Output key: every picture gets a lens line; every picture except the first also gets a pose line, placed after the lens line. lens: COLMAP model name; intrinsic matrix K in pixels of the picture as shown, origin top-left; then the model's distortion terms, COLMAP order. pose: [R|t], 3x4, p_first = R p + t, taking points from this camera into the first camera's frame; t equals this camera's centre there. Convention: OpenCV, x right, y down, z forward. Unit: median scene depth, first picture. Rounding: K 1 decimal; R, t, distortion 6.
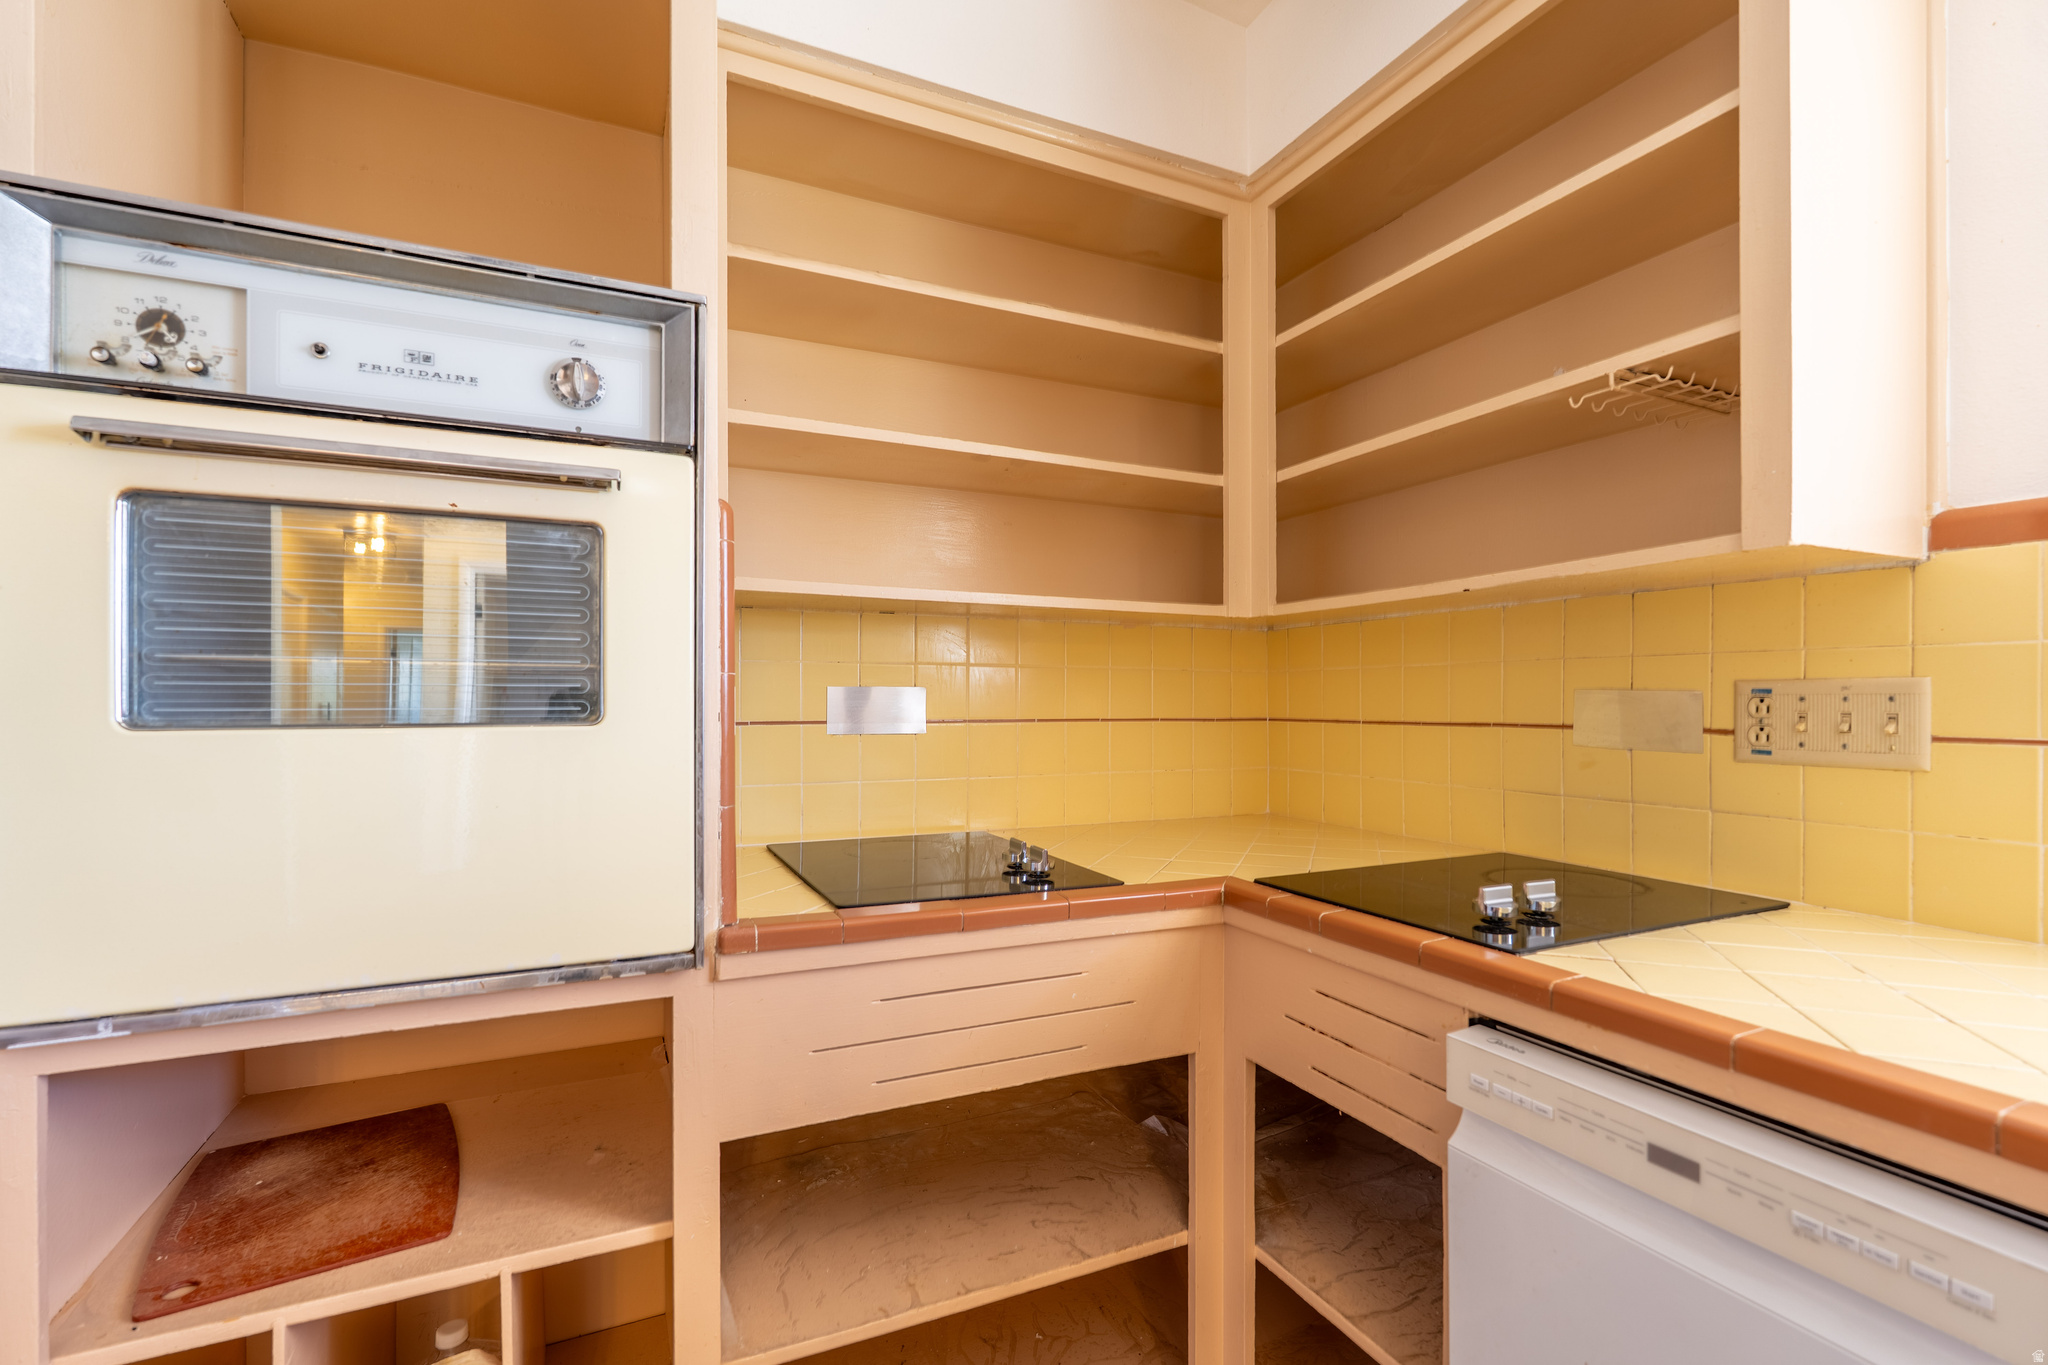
lens RADIAL K [[913.0, 0, 1014.1], [0, 913.0, 699.1], [0, 0, 1]] dist [-0.002940, -0.000210]
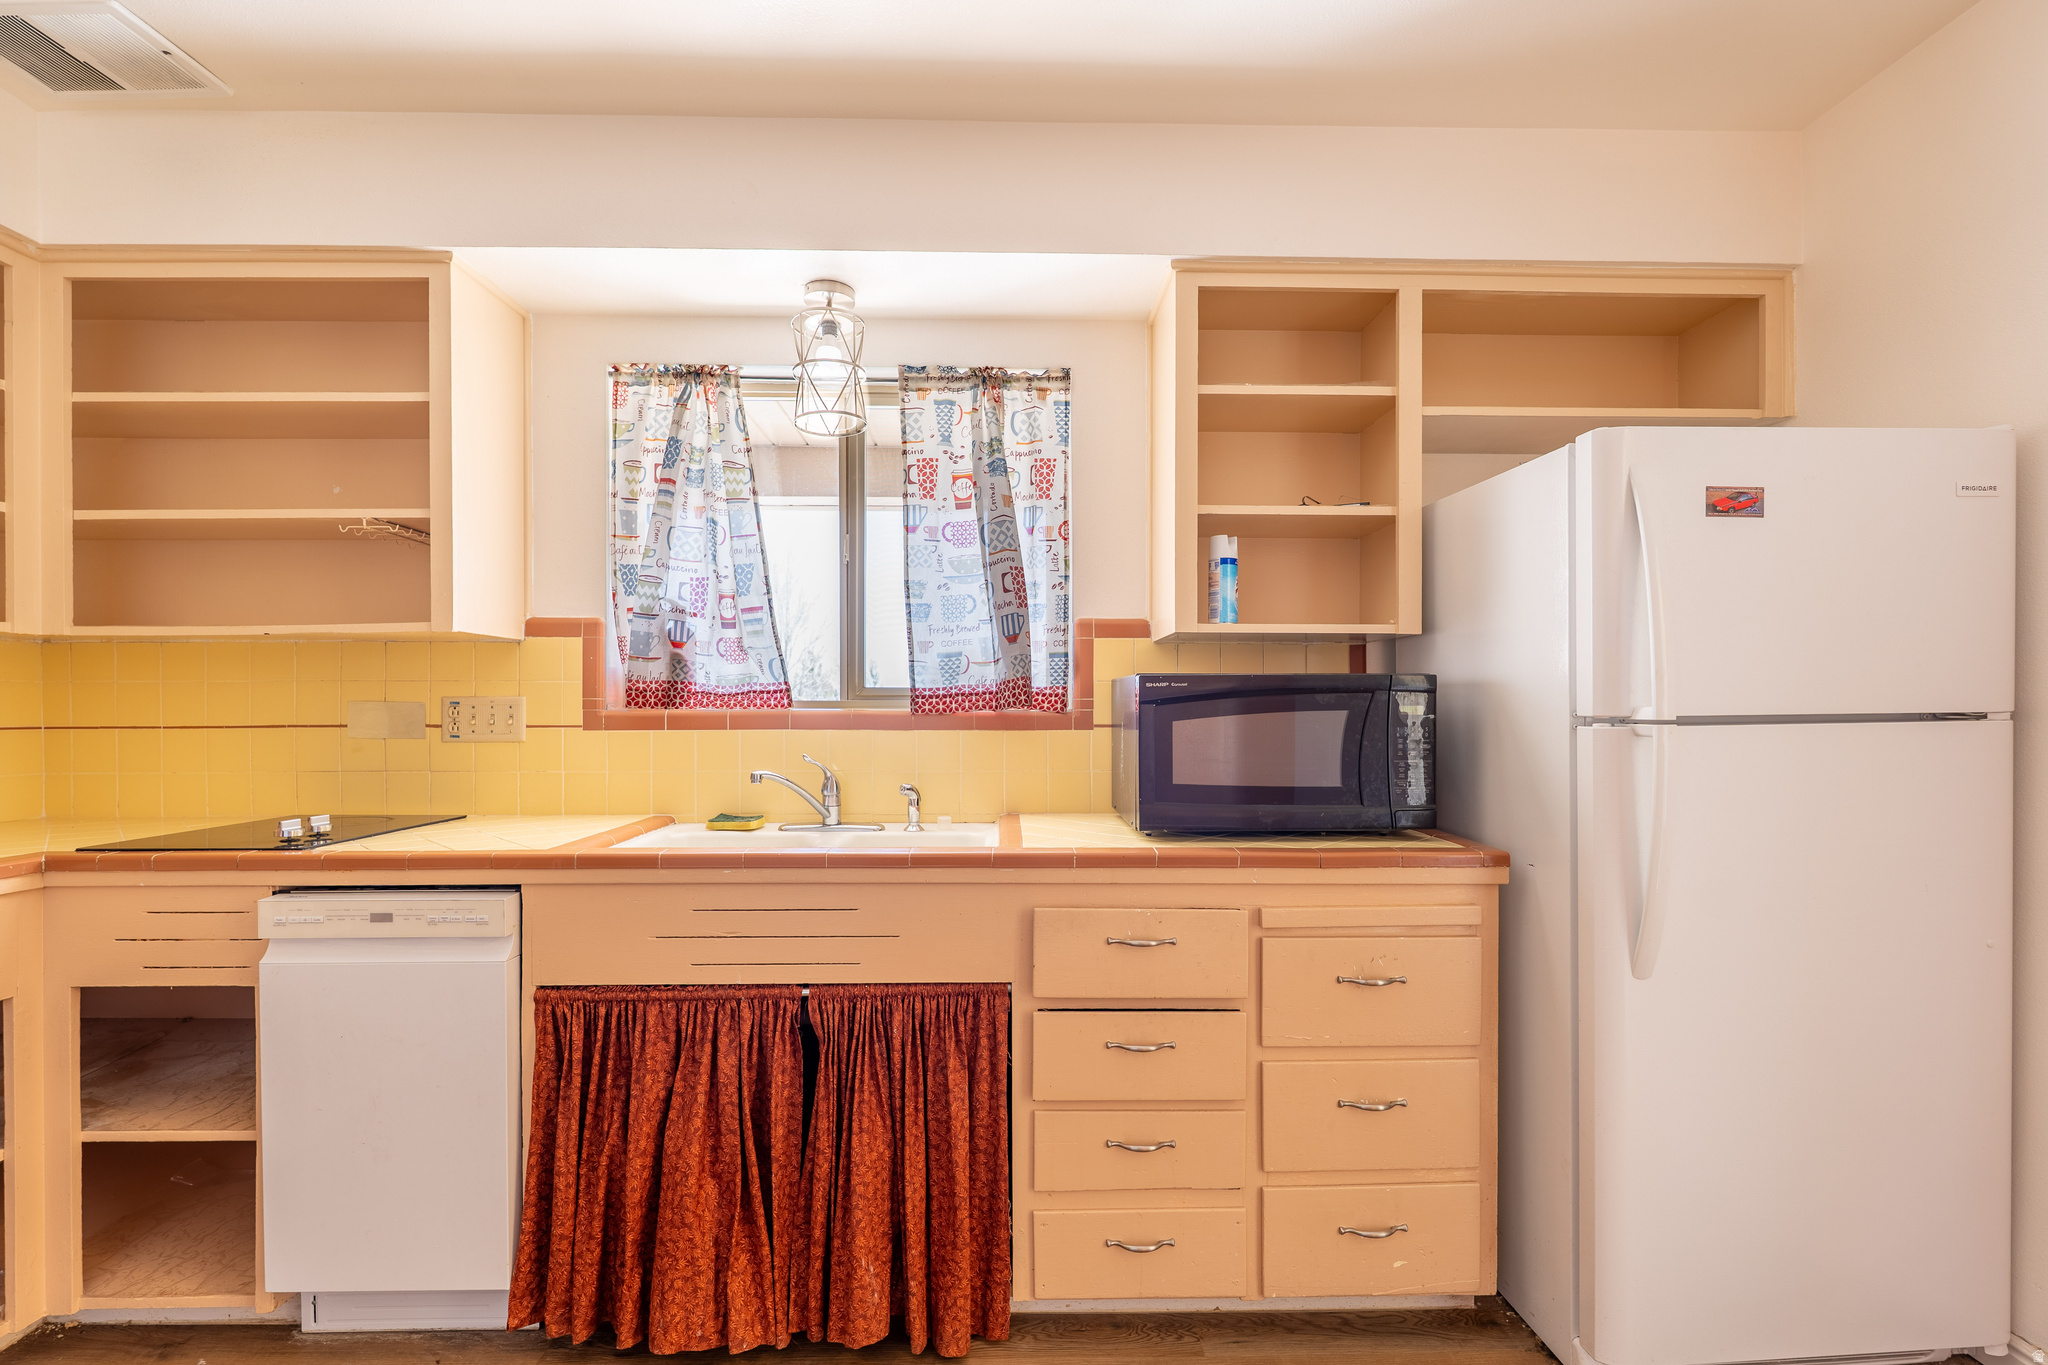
lens RADIAL K [[913.0, 0, 1023.4], [0, 913.0, 711.3], [0, 0, 1]] dist [-0.002940, -0.000210]
pose [[0.398204, -0.004406, 0.917286, -0.480125], [0.002900, 0.999990, 0.003545, 0.005456], [-0.917292, 0.001249, 0.398212, -0.922302]]
